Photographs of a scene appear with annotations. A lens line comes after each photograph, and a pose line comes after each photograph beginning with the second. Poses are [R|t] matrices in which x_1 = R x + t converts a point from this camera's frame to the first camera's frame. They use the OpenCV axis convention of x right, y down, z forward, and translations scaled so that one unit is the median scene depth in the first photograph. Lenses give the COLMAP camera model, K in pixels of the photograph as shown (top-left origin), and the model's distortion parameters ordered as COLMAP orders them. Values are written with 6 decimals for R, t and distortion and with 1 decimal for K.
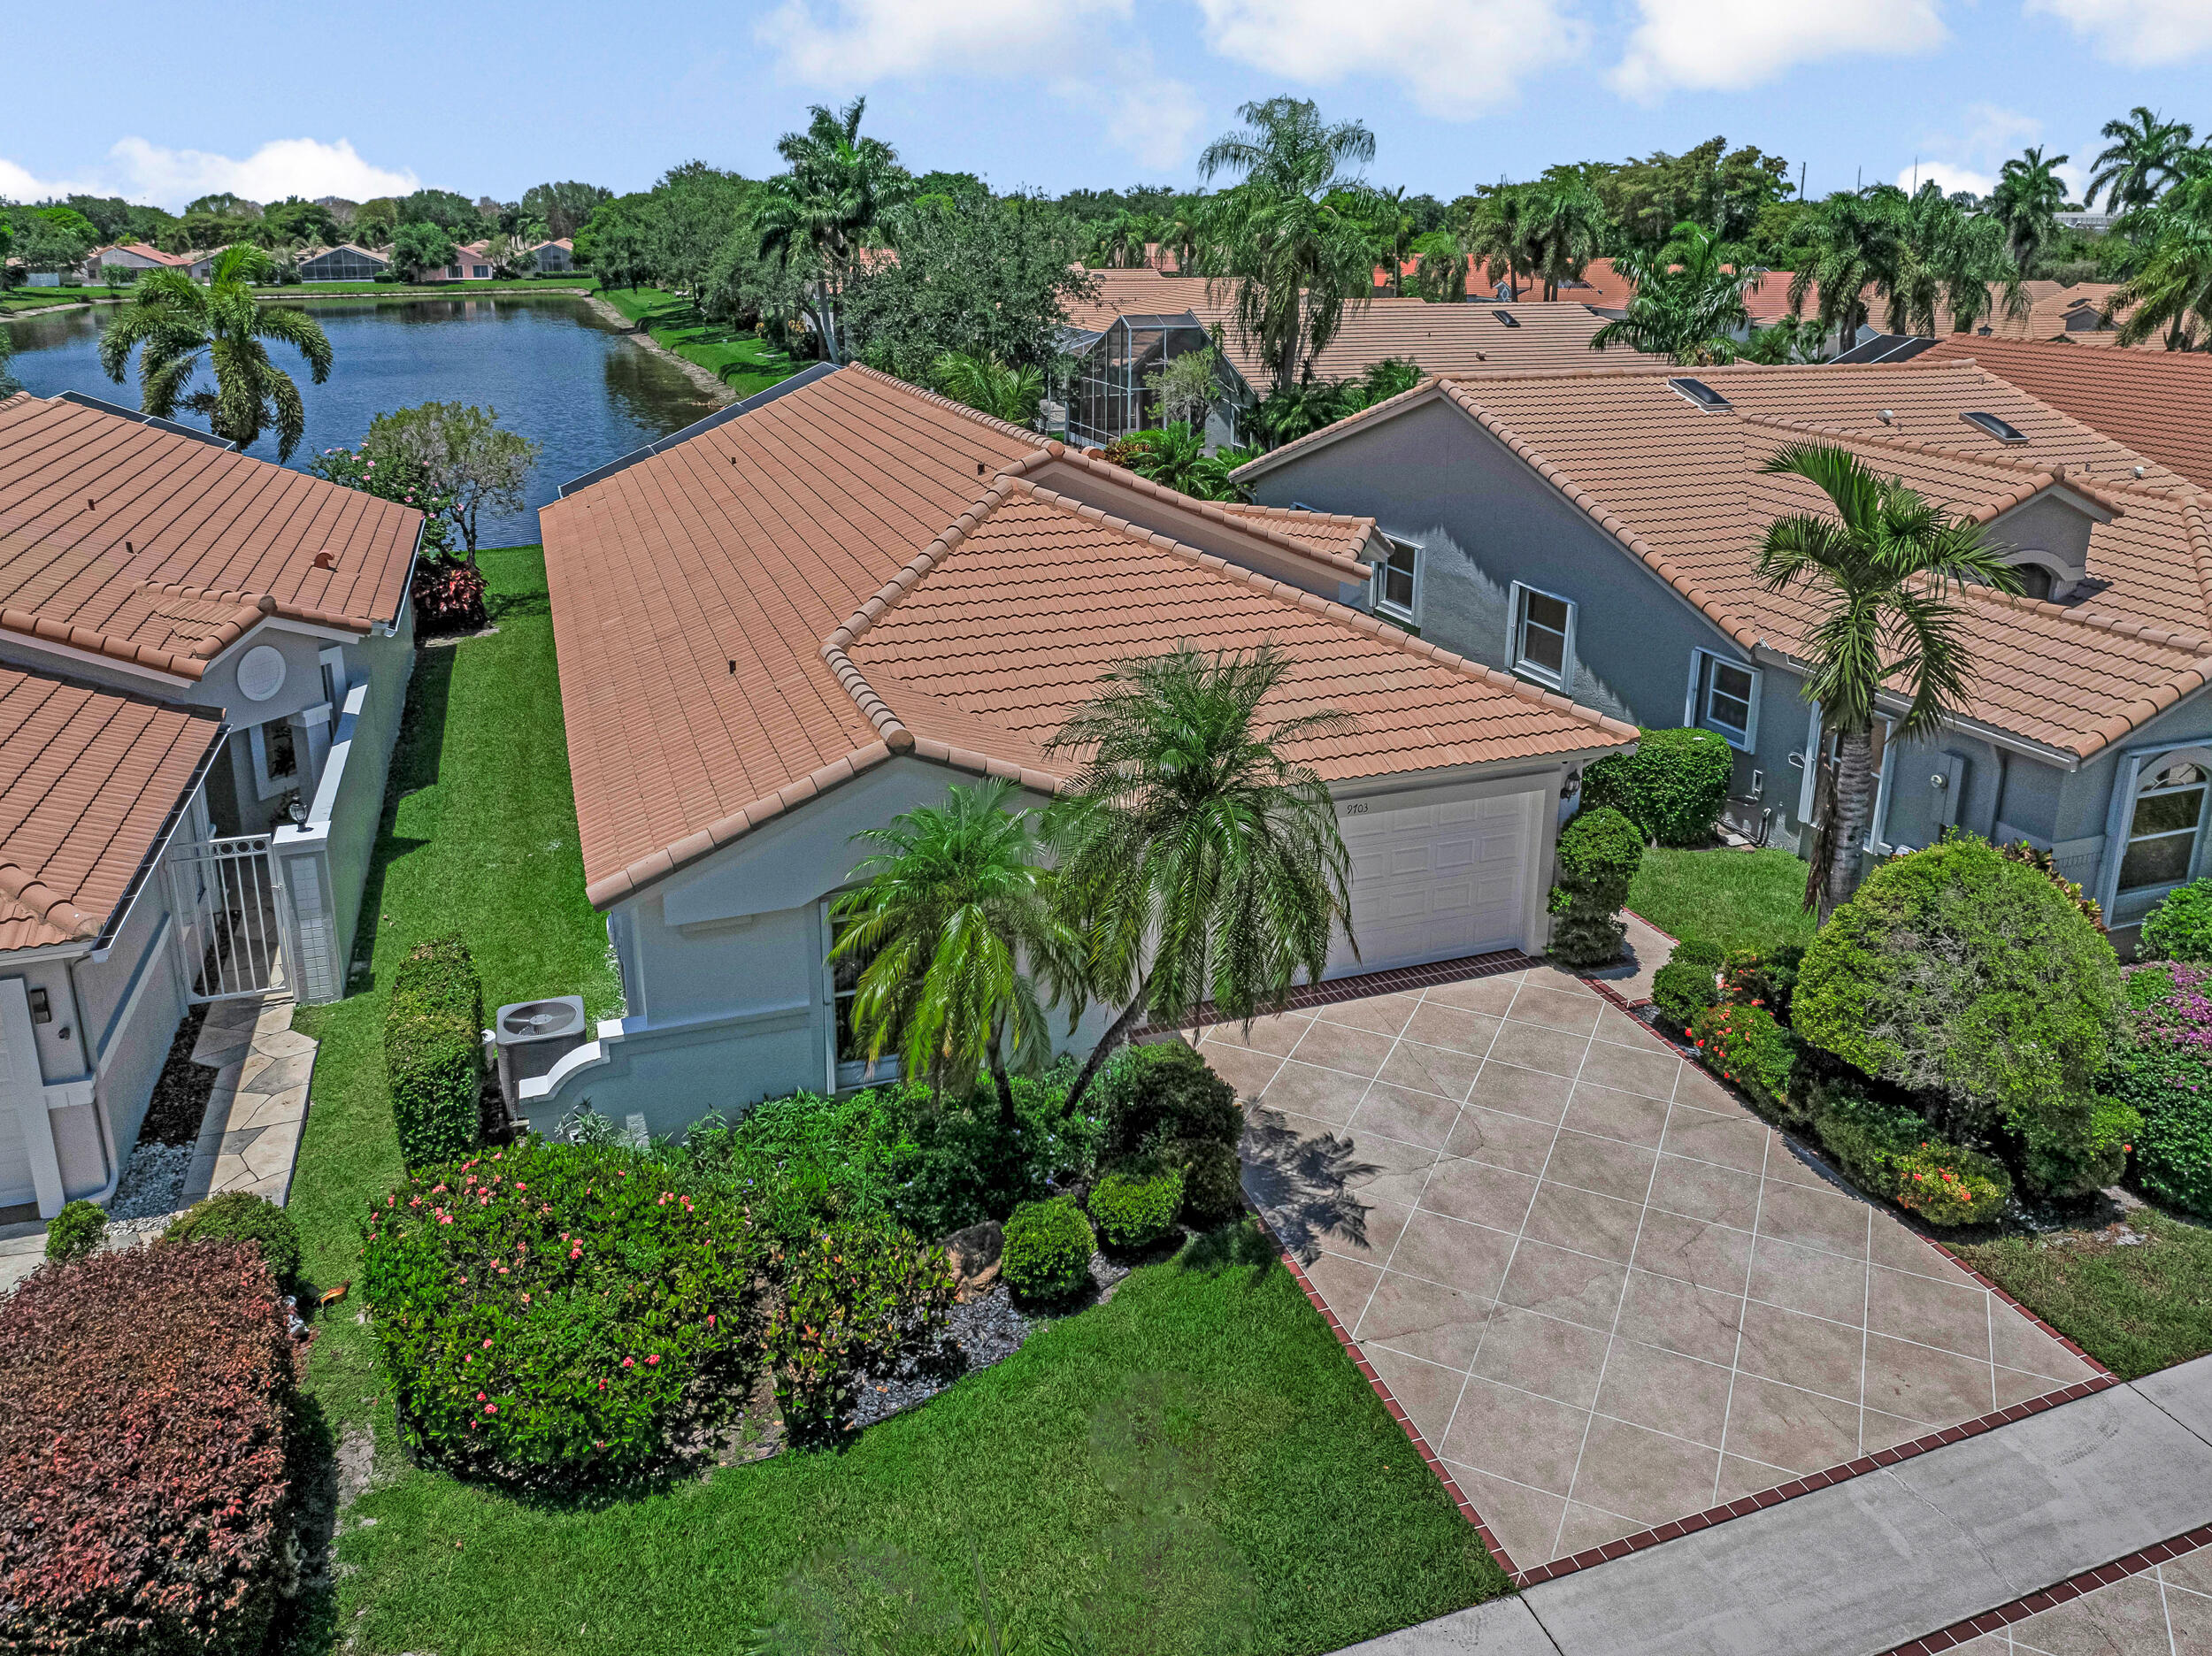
lens RADIAL K [[1510.7, 0, 1047.0], [0, 1510.7, 600.6], [0, 0, 1]] dist [-0.037844, -0.002375]
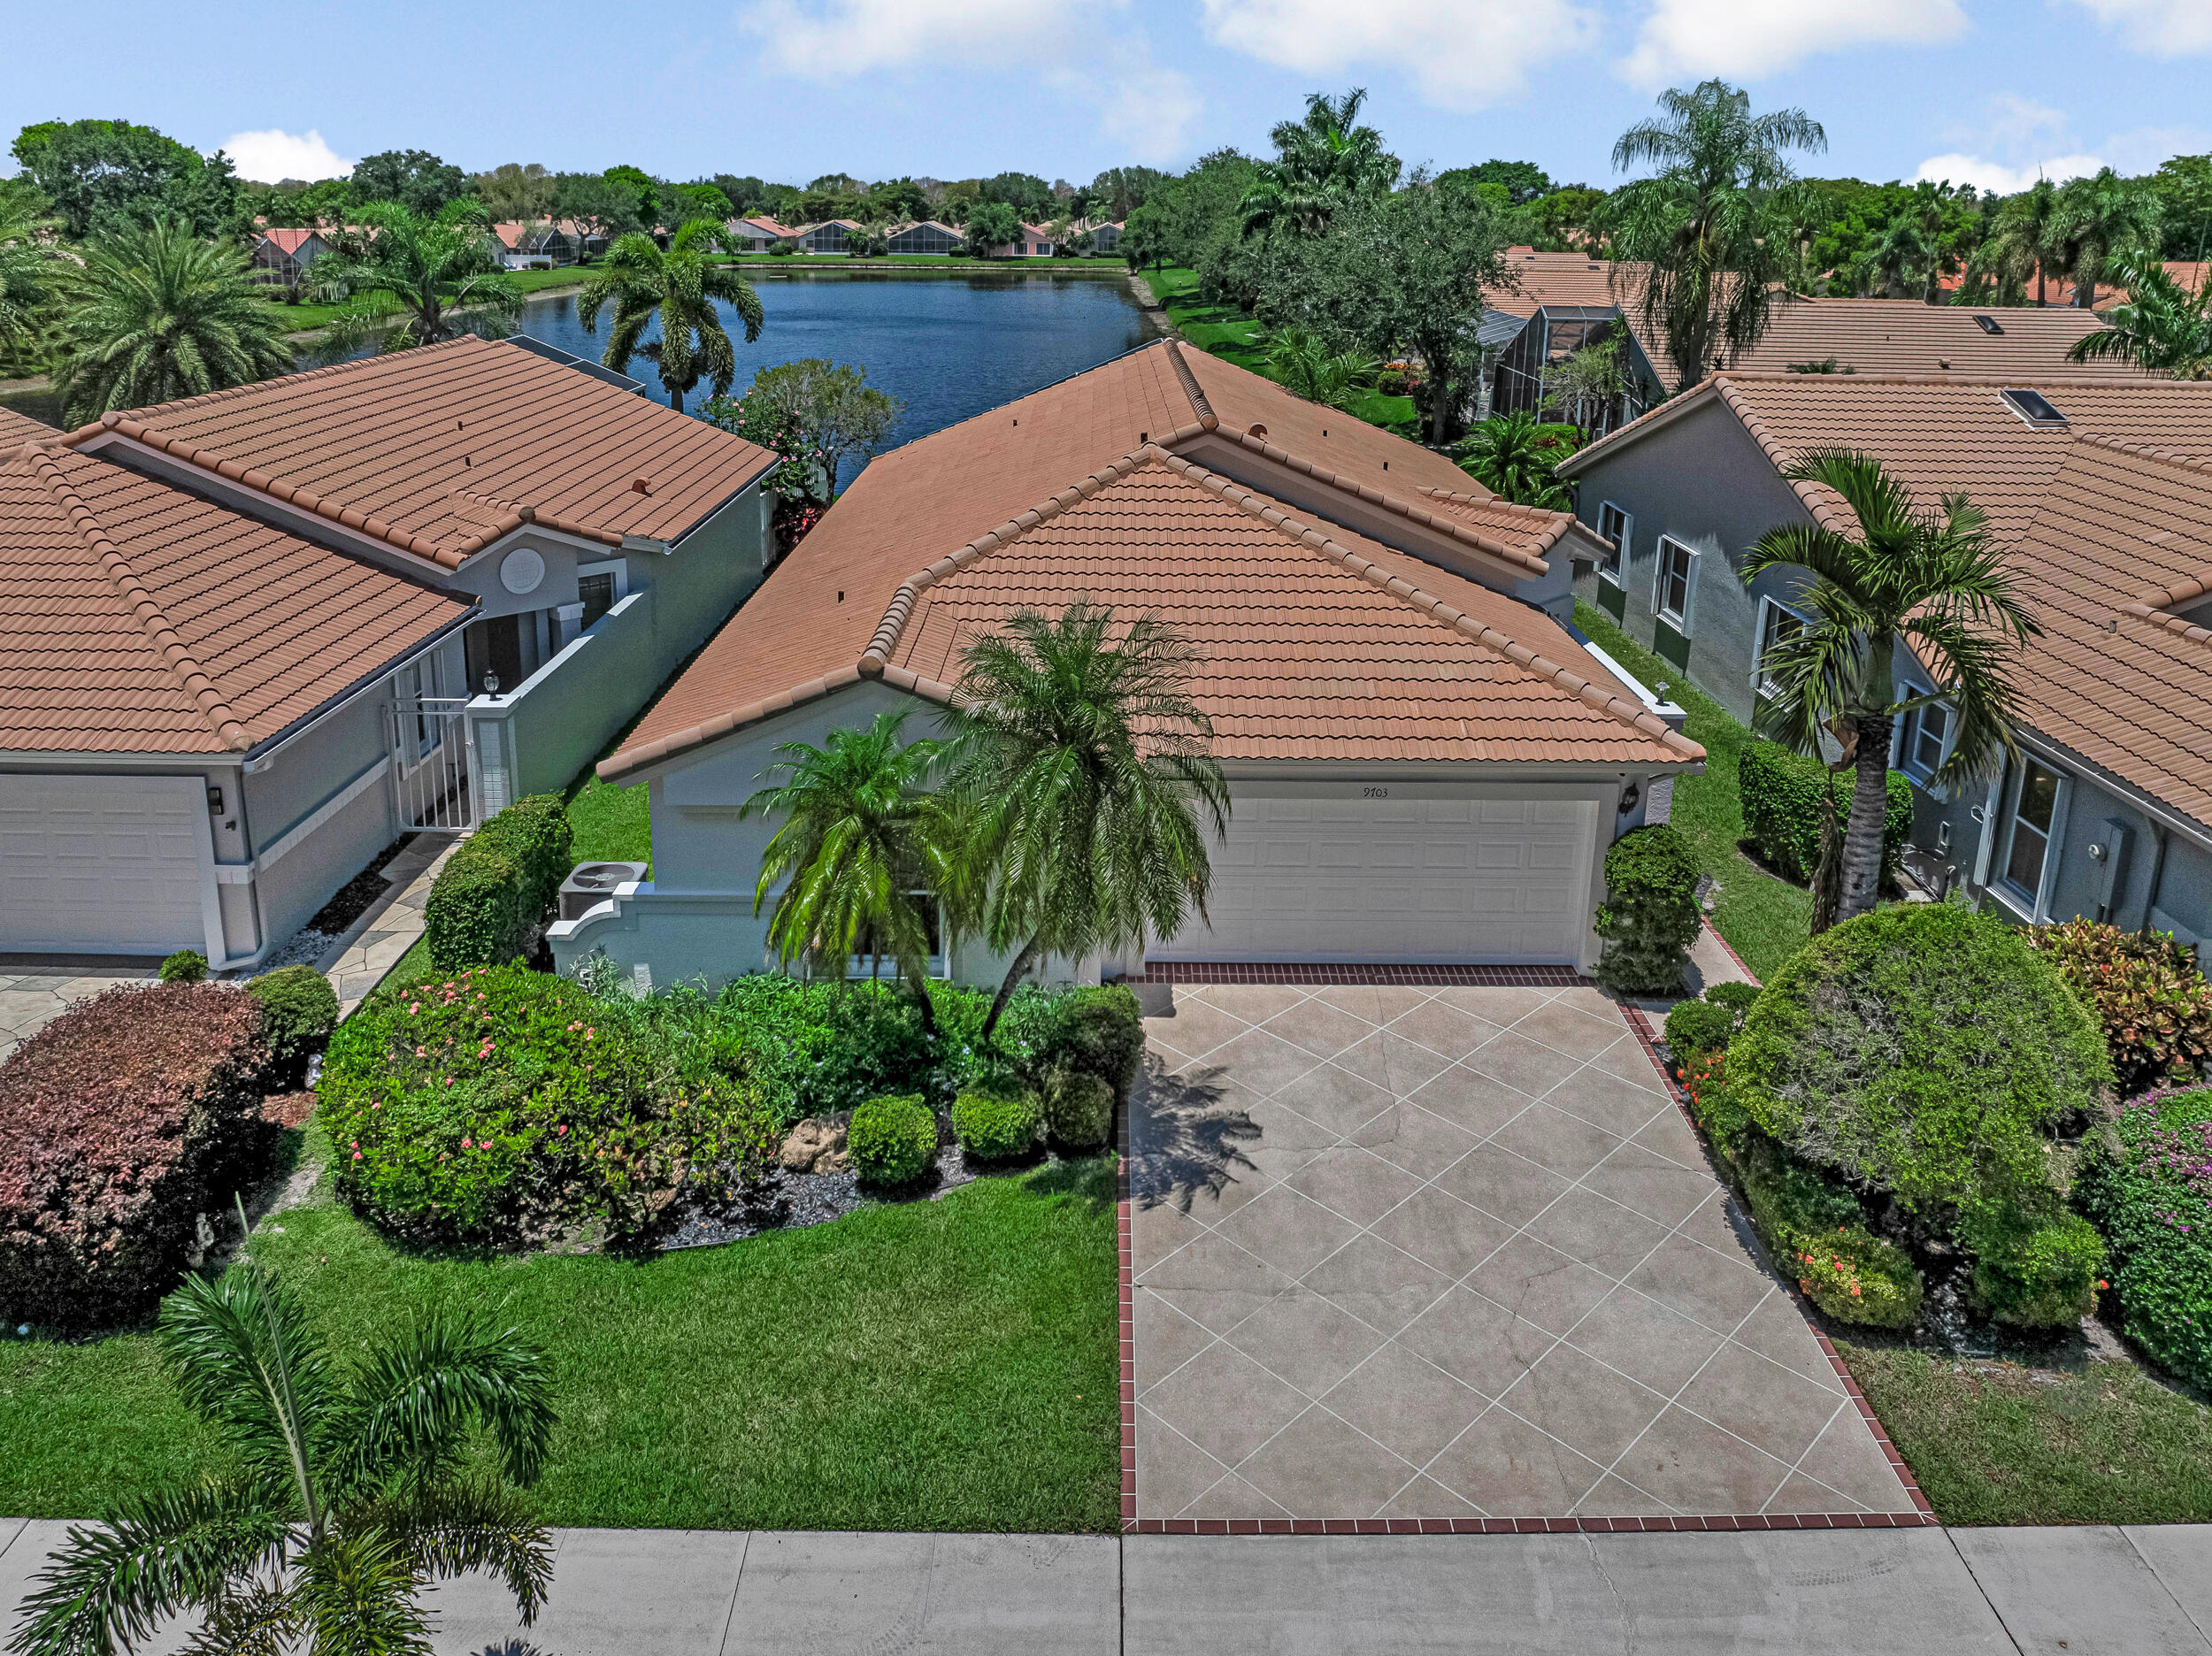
lens RADIAL K [[1510.4, 0, 1140.9], [0, 1510.4, 537.7], [0, 0, 1]] dist [-0.039957, 0.002178]
pose [[0.952144, 0.076254, -0.295985, 0.319002], [-0.085538, 0.996163, -0.018524, 0.002004], [0.293437, 0.042956, 0.955013, -0.001719]]
